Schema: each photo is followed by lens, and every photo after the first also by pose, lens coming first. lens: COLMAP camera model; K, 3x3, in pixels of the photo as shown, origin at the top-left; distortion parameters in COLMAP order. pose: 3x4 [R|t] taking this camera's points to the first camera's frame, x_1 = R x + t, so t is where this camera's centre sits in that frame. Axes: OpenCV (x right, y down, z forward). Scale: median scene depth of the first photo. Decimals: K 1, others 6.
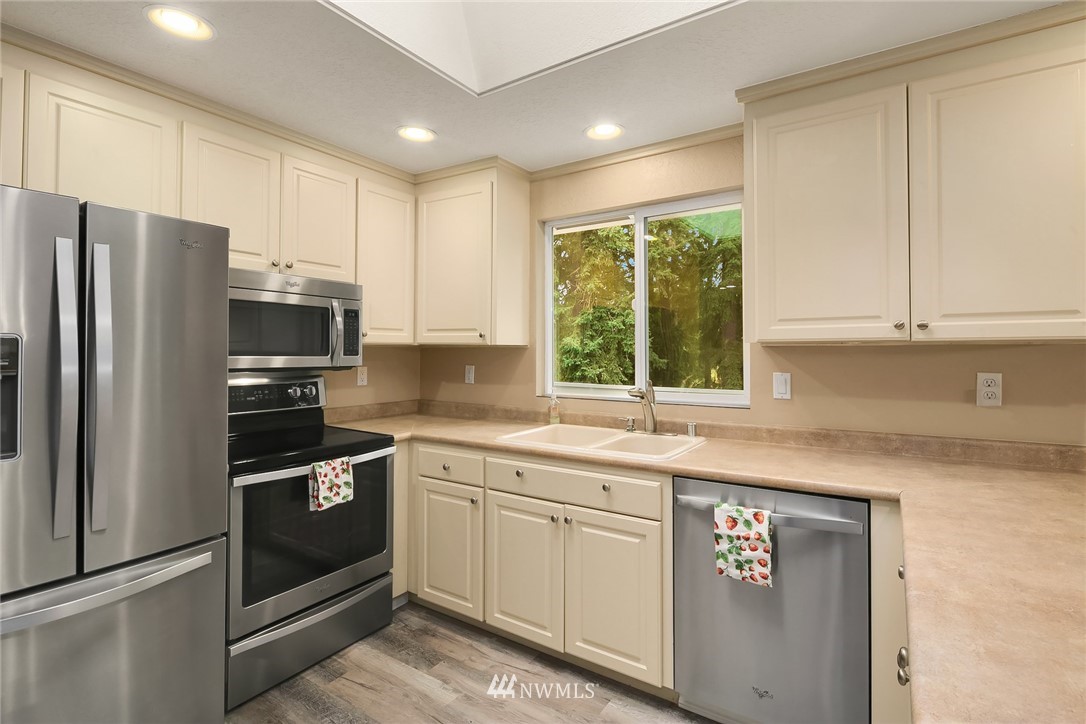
lens RADIAL K [[523.3, 0, 543.0], [0, 523.3, 362.0], [0, 0, 1]] dist [-0.000464, -0.000478]
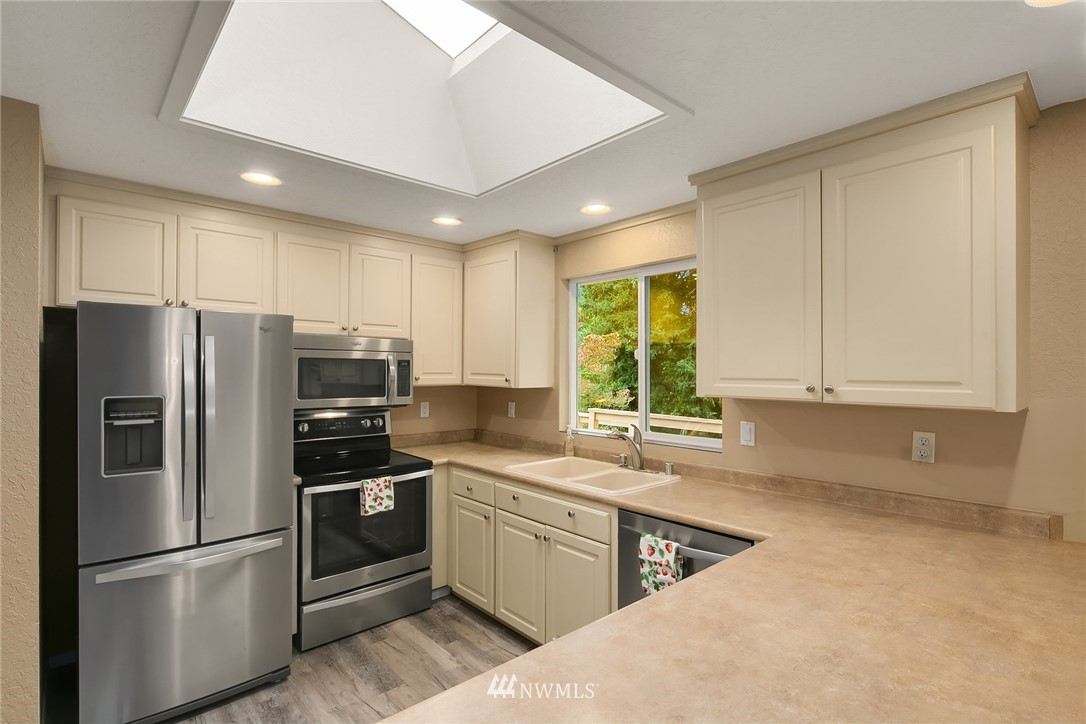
lens RADIAL K [[524.7, 0, 547.6], [0, 524.7, 390.8], [0, 0, 1]] dist [0.001467, 0.000228]
pose [[0.969838, 0.015740, -0.243243, 0.324524], [-0.010424, 0.999678, 0.023128, -0.067418], [0.243529, -0.019894, 0.969690, -0.174802]]
